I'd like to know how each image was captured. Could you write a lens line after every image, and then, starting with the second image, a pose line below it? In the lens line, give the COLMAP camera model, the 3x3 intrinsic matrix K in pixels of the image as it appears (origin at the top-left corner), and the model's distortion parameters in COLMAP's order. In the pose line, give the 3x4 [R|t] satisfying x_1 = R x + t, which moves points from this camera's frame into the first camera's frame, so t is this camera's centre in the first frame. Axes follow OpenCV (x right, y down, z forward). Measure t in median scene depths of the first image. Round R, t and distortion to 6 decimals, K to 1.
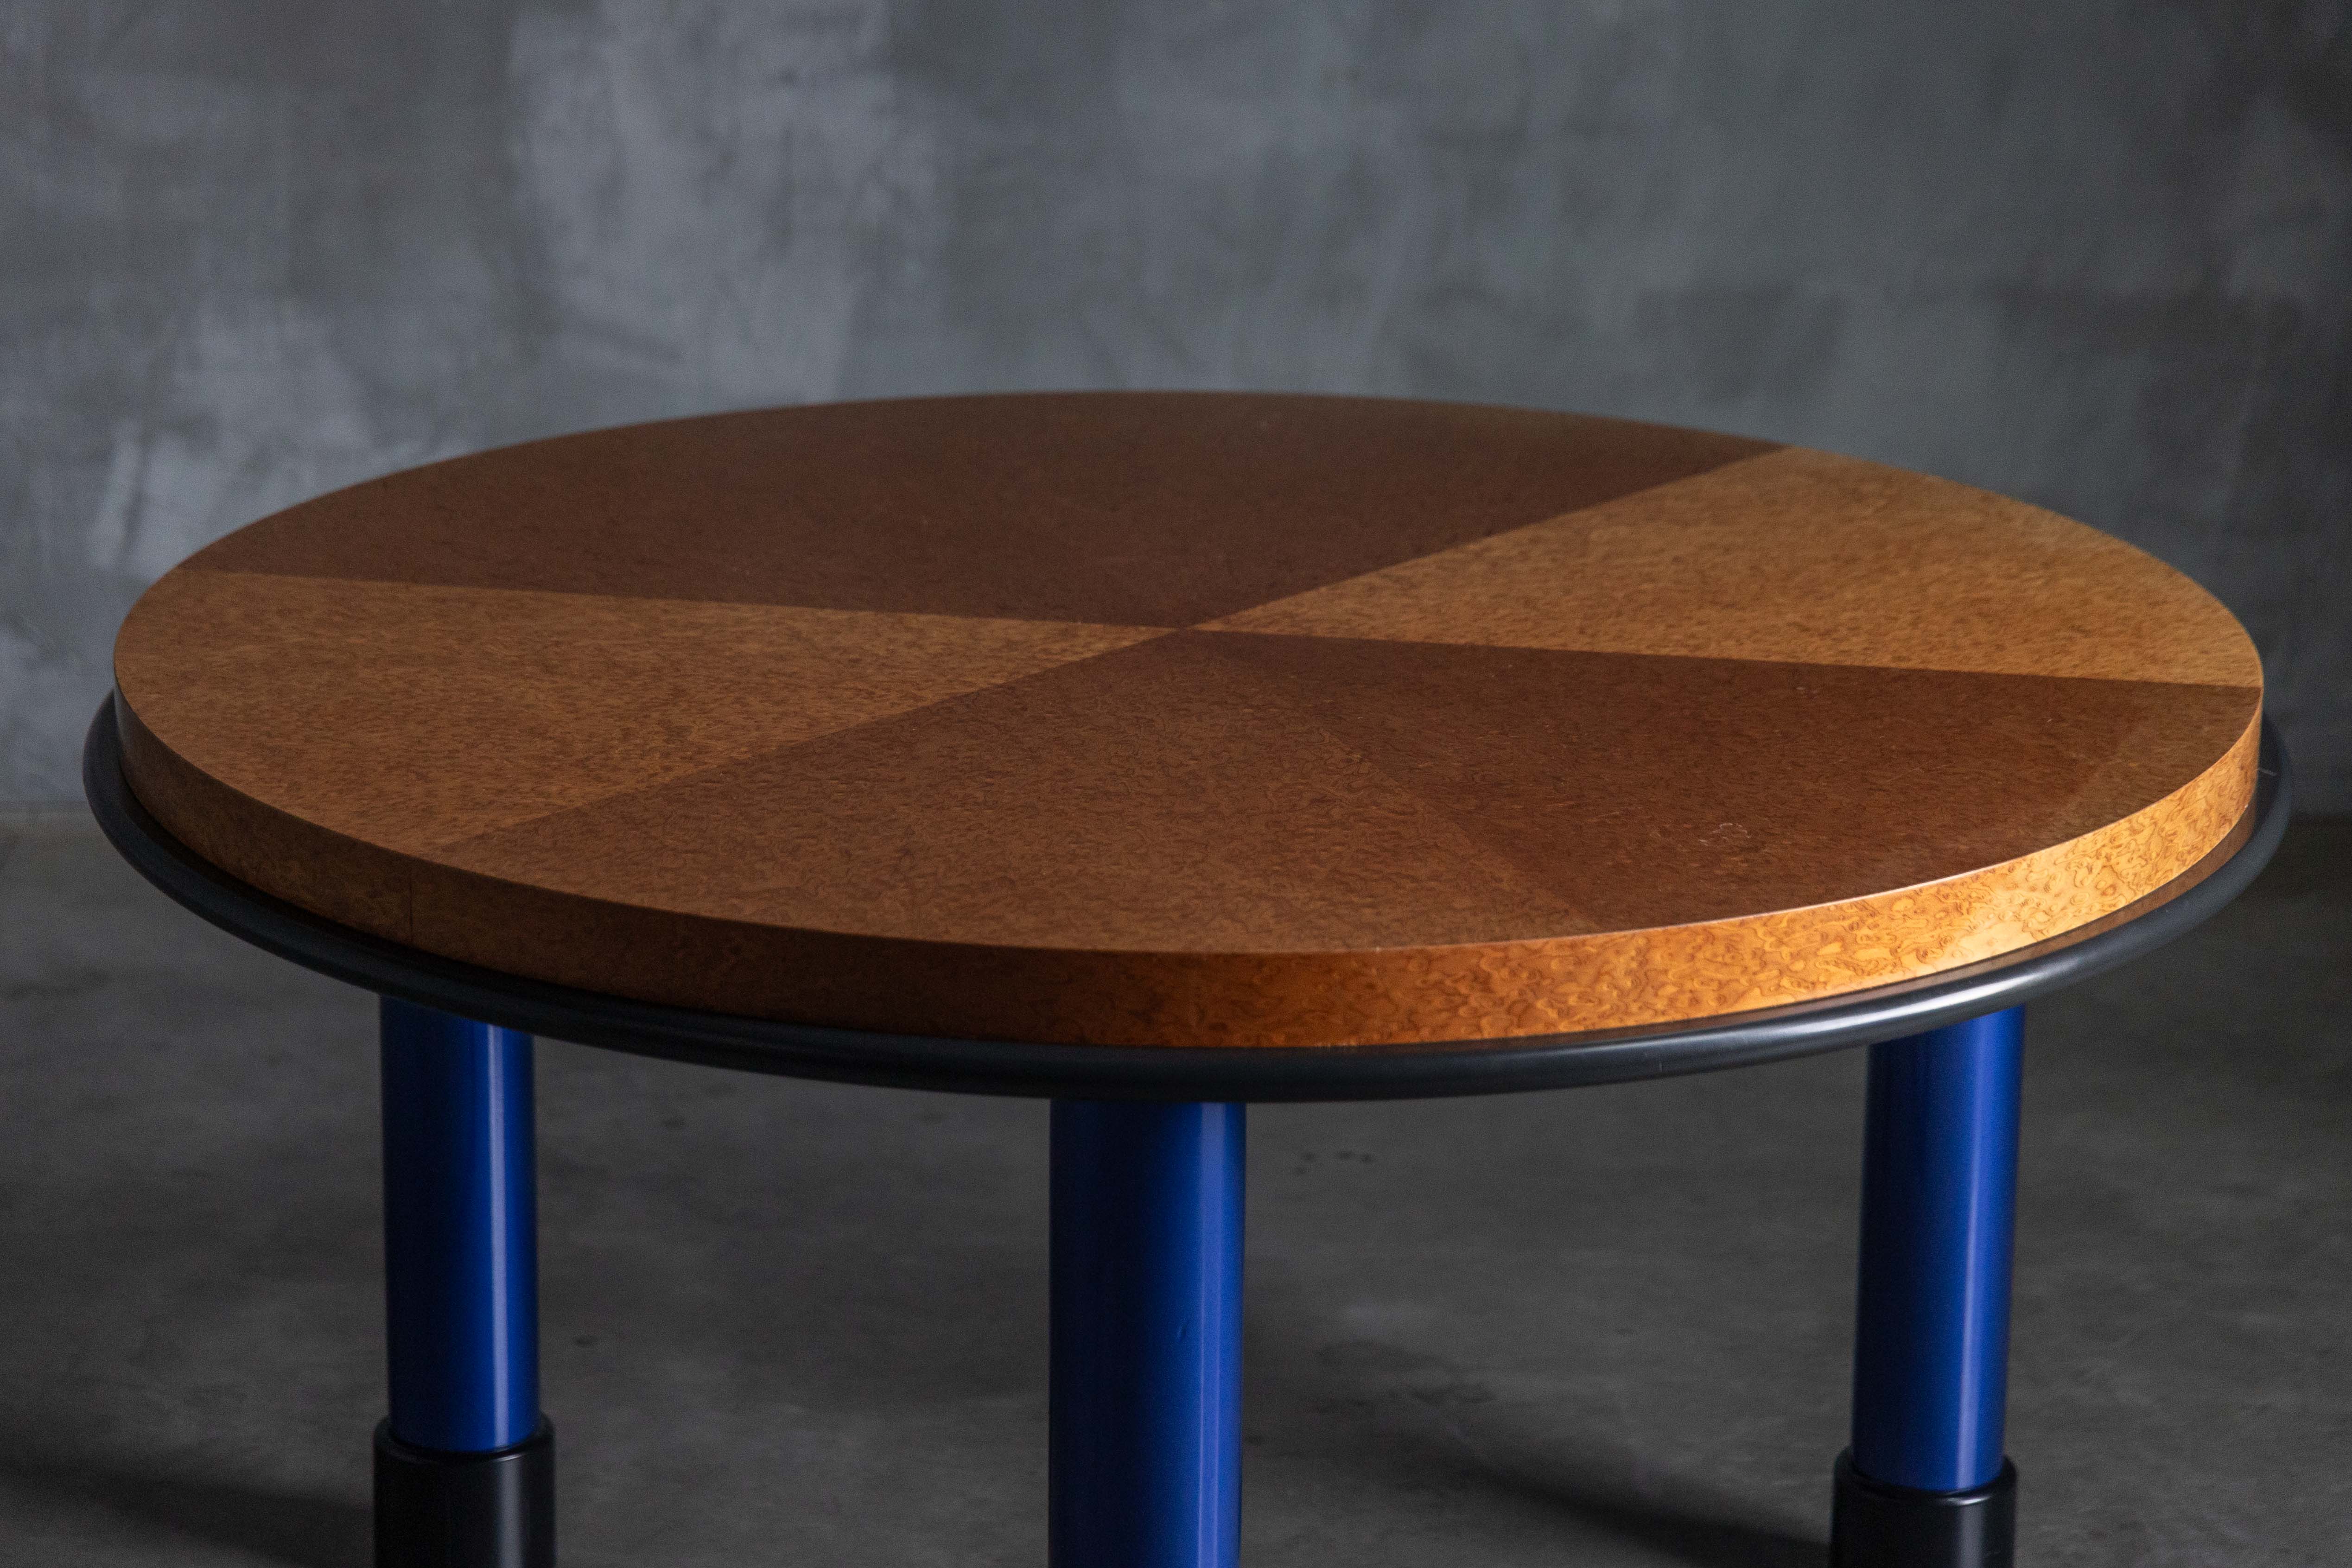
lens RADIAL K [[6359.0, 0, 1172.9], [0, 6359.0, 722.5], [0, 0, 1]] dist [0.062712, 0.175157]
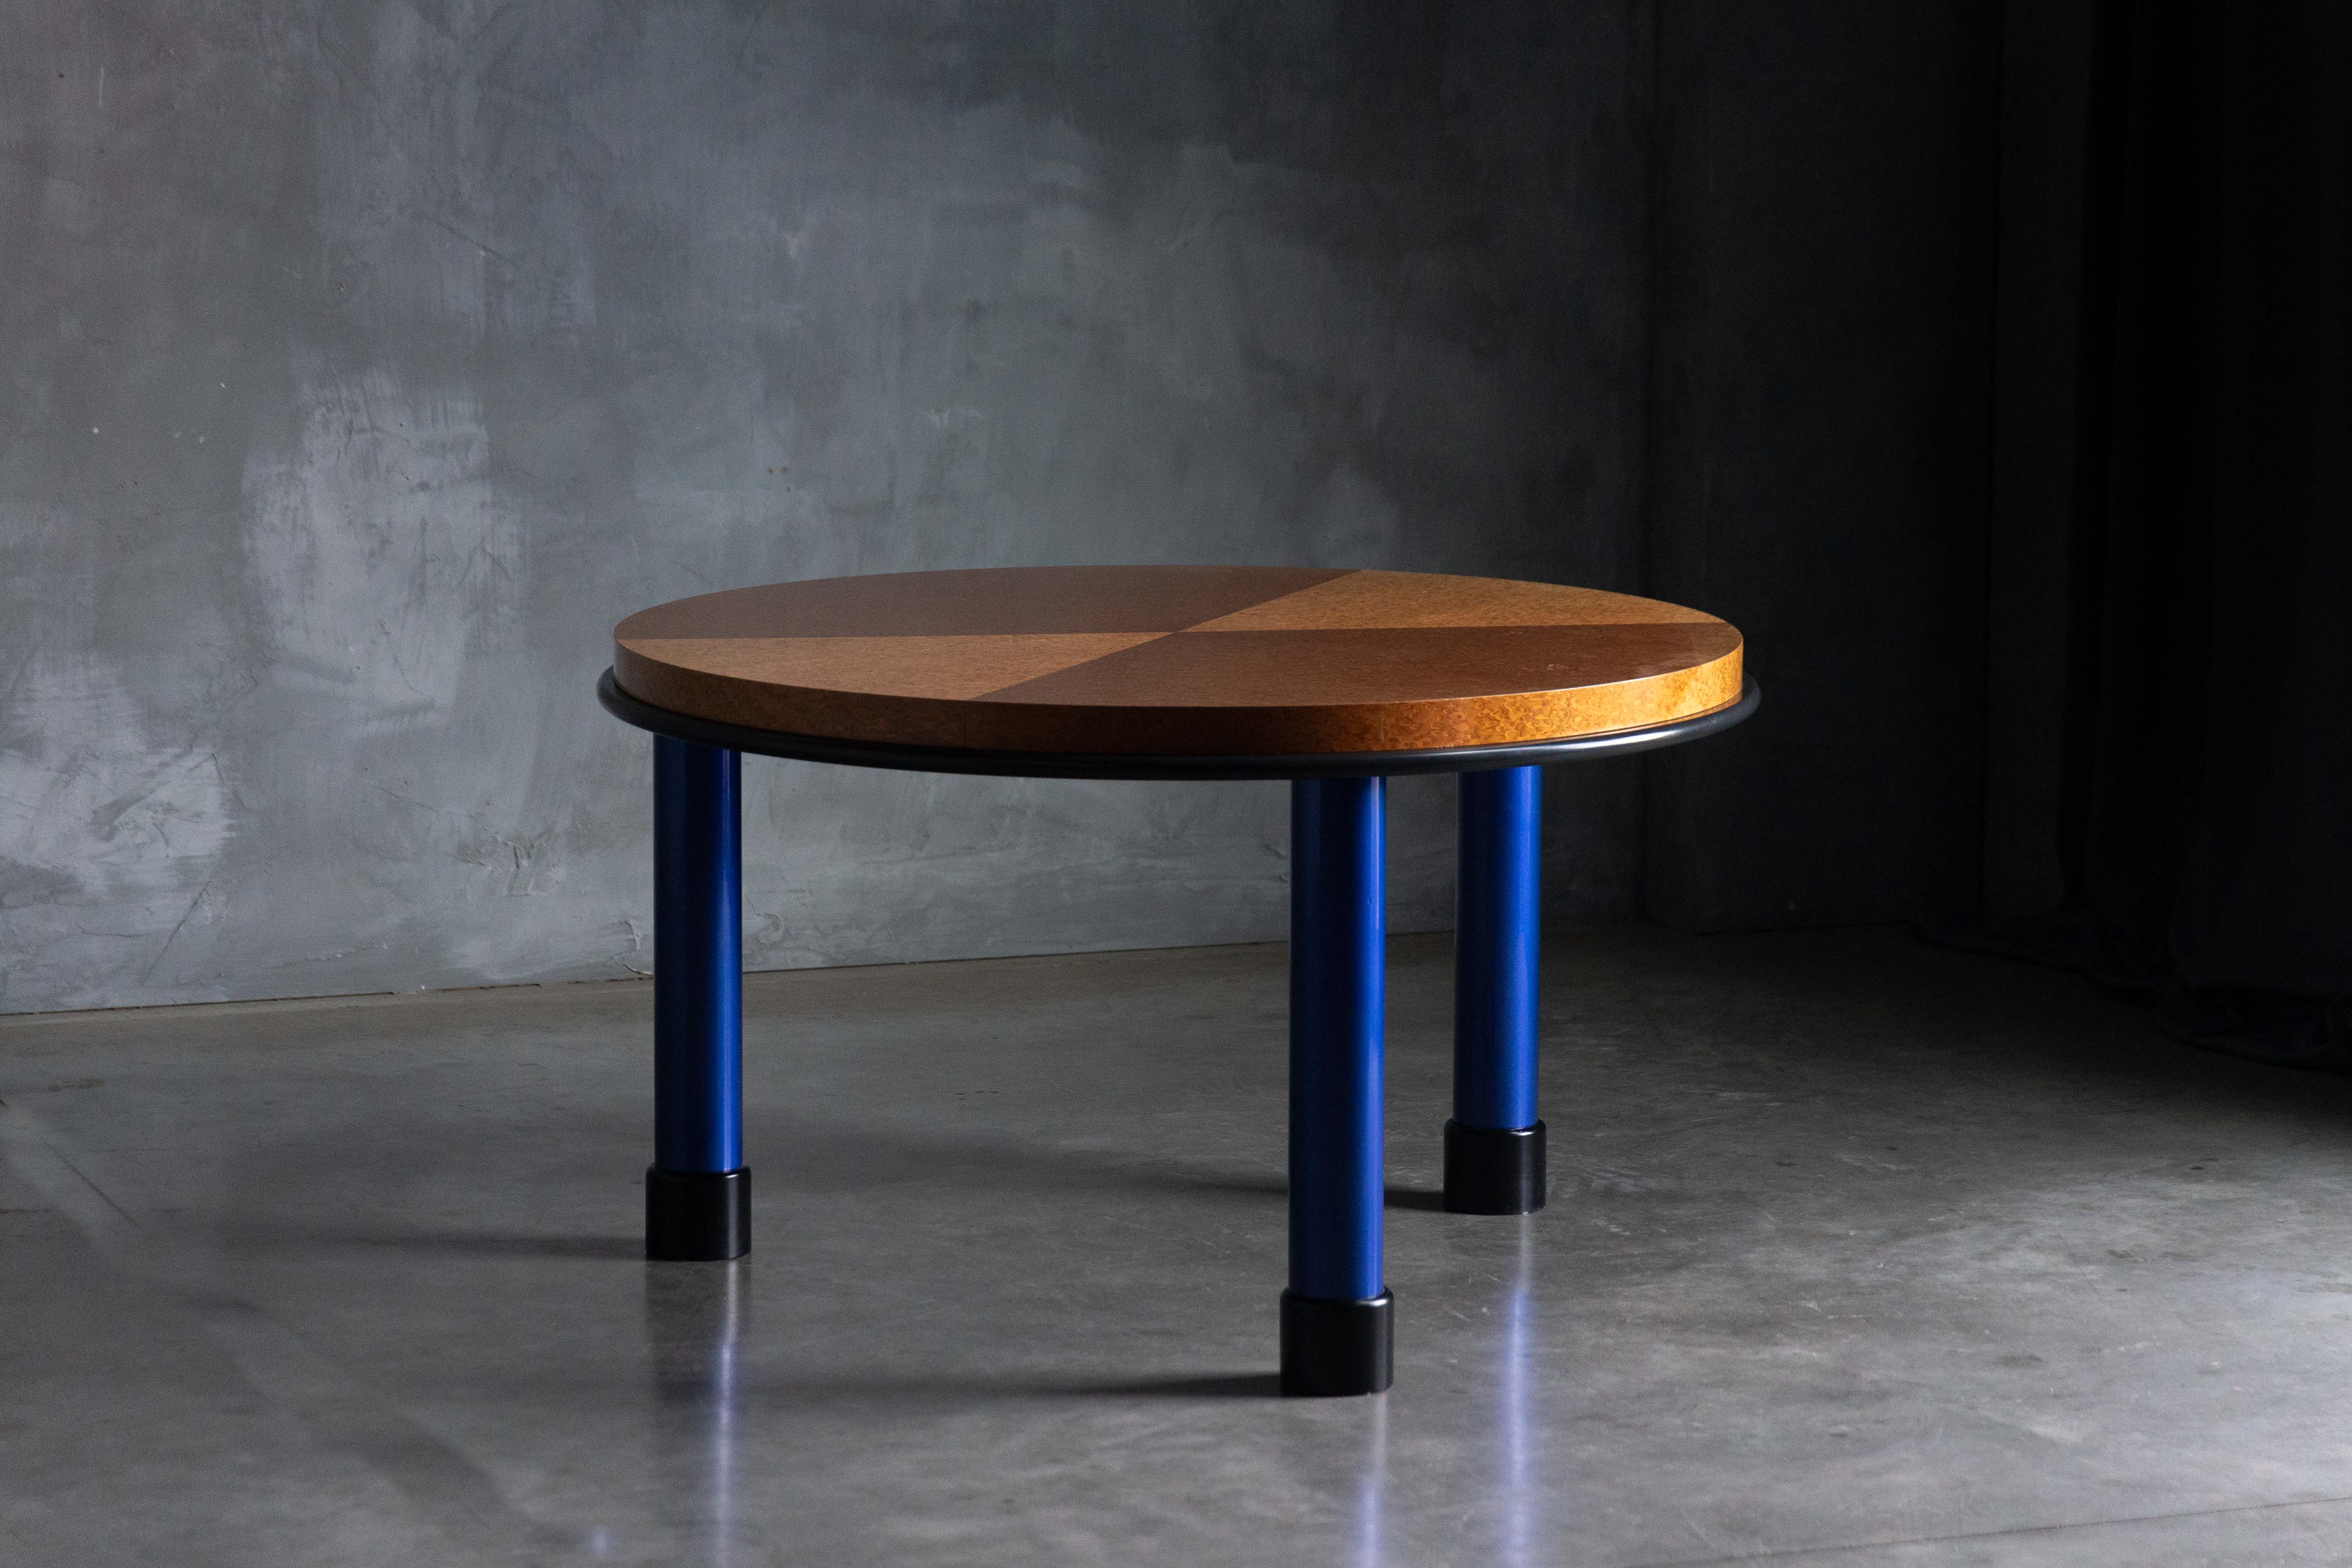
lens RADIAL K [[7422.2, 0, 1204.8], [0, 7422.2, 781.6], [0, 0, 1]] dist [0.119867, 0.672542]
pose [[0.943029, -0.054207, 0.328264, -0.804958], [0.094783, 0.989525, -0.108886, 0.303348], [-0.318923, 0.133796, 0.938289, -1.194016]]
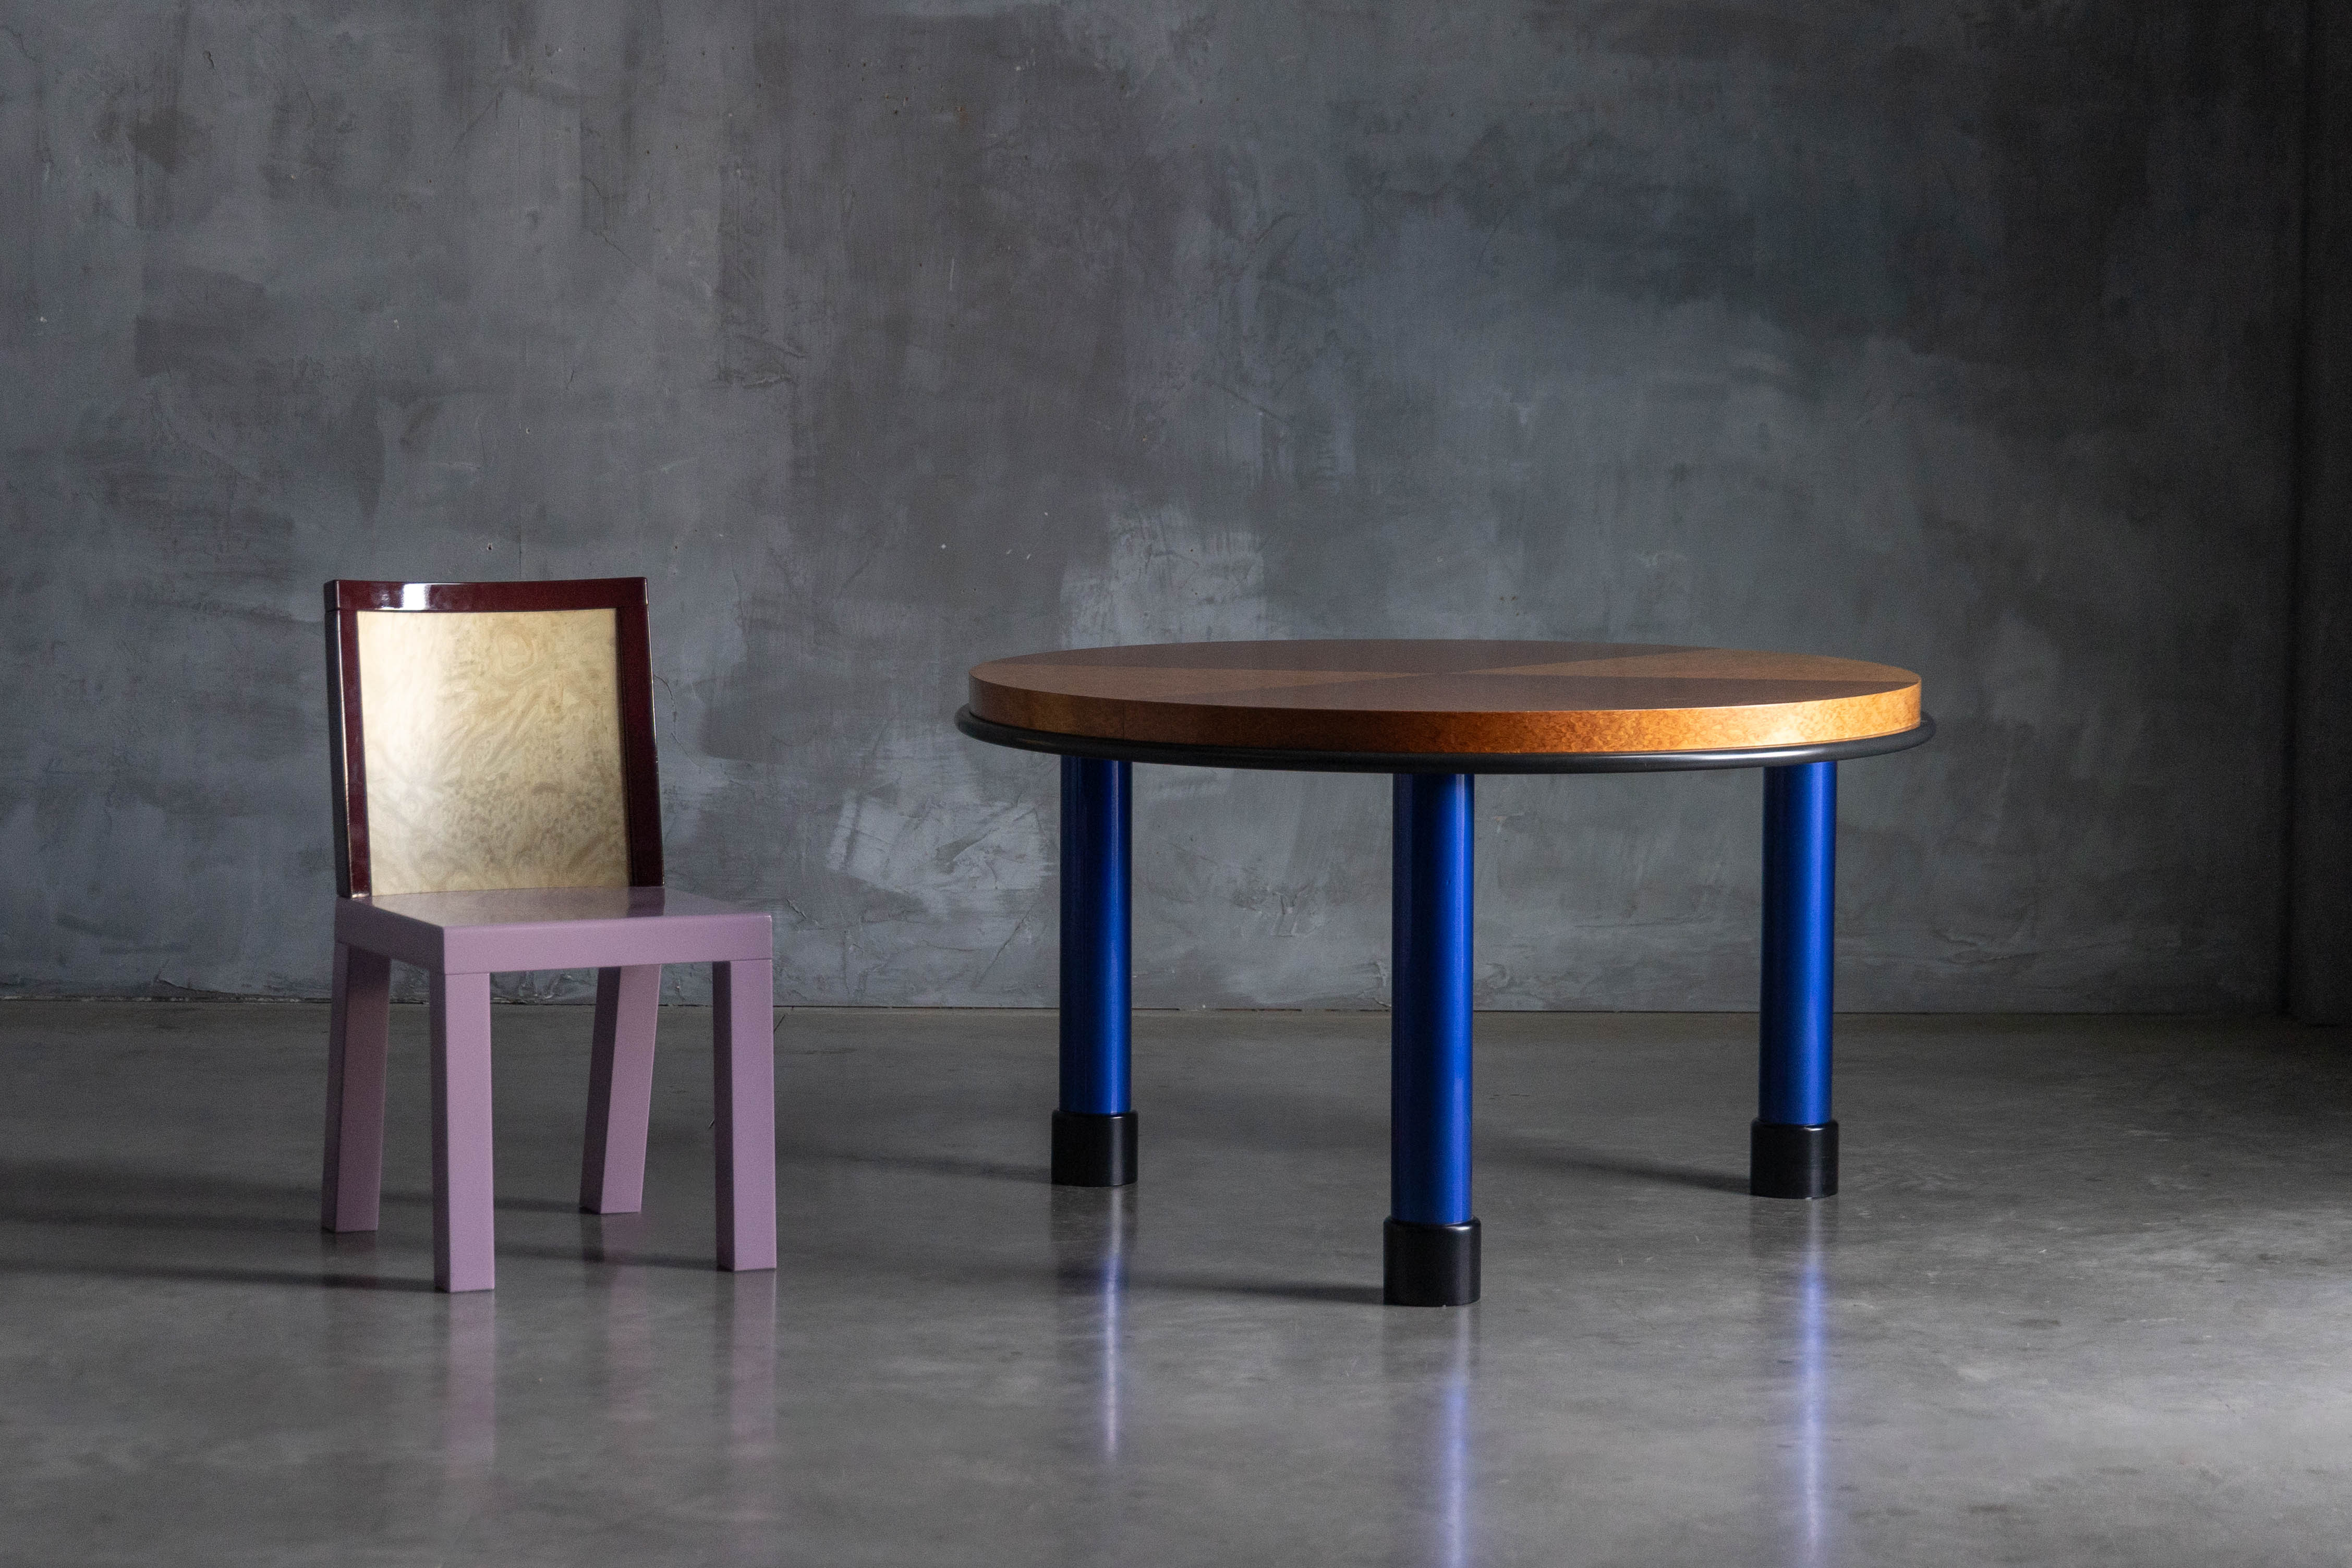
lens RADIAL K [[5698.5, 0, 1227.7], [0, 5698.5, 785.4], [0, 0, 1]] dist [0.088532, -0.218498]
pose [[0.999764, -0.004328, -0.021295, -0.034697], [0.000508, 0.984350, -0.176226, 0.424348], [0.021724, 0.176173, 0.984119, -1.087426]]
